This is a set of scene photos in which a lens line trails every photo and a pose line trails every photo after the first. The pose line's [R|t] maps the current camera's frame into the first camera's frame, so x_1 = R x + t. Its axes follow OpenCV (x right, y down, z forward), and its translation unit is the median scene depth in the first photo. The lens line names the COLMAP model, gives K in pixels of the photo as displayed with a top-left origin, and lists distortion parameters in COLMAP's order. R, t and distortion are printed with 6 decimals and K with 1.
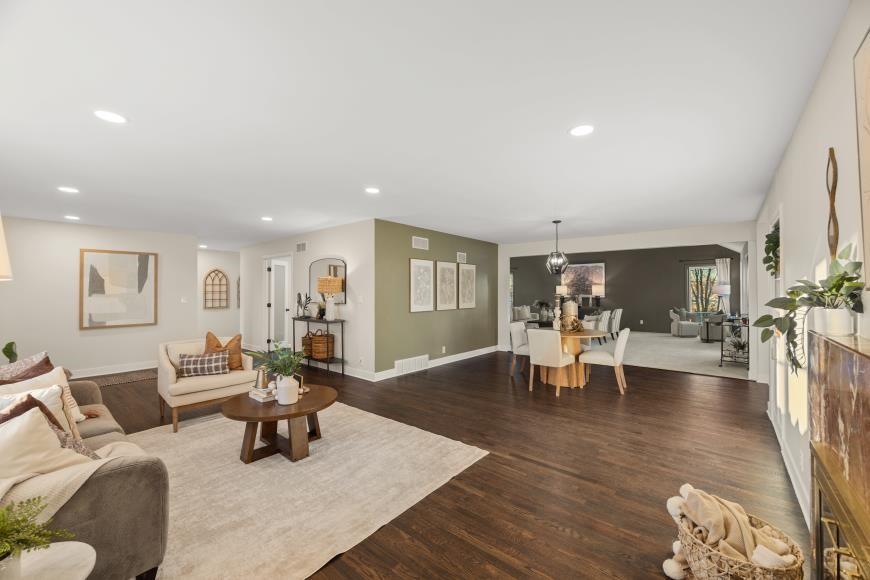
lens RADIAL K [[349.6, 0, 435.6], [0, 349.6, 287.6], [0, 0, 1]] dist [0.001300, 0.000261]
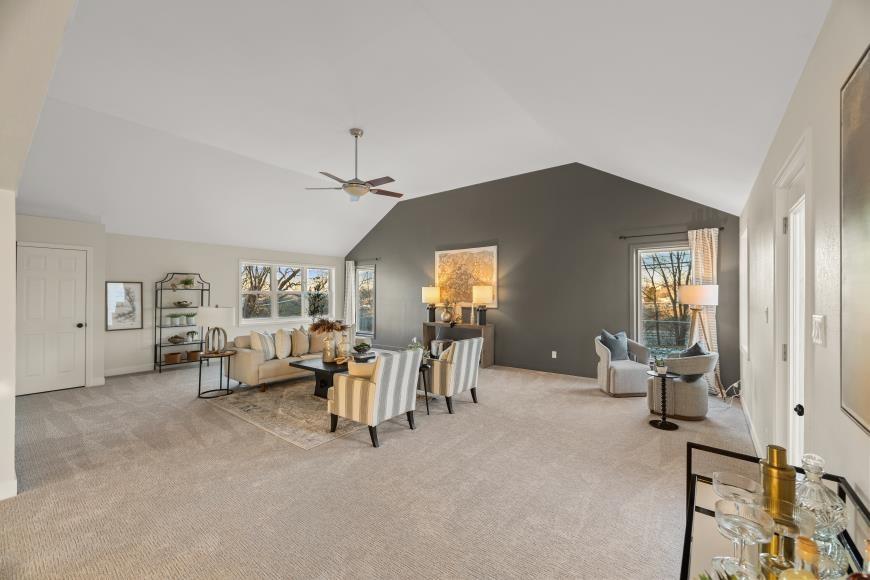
lens RADIAL K [[349.6, 0, 434.1], [0, 349.6, 292.2], [0, 0, 1]] dist [0.001300, 0.000261]
pose [[0.999719, 0.000666, 0.023704, 0.400208], [-0.000864, 0.999965, 0.008330, -0.001107], [-0.023698, -0.008348, 0.999684, 0.479682]]
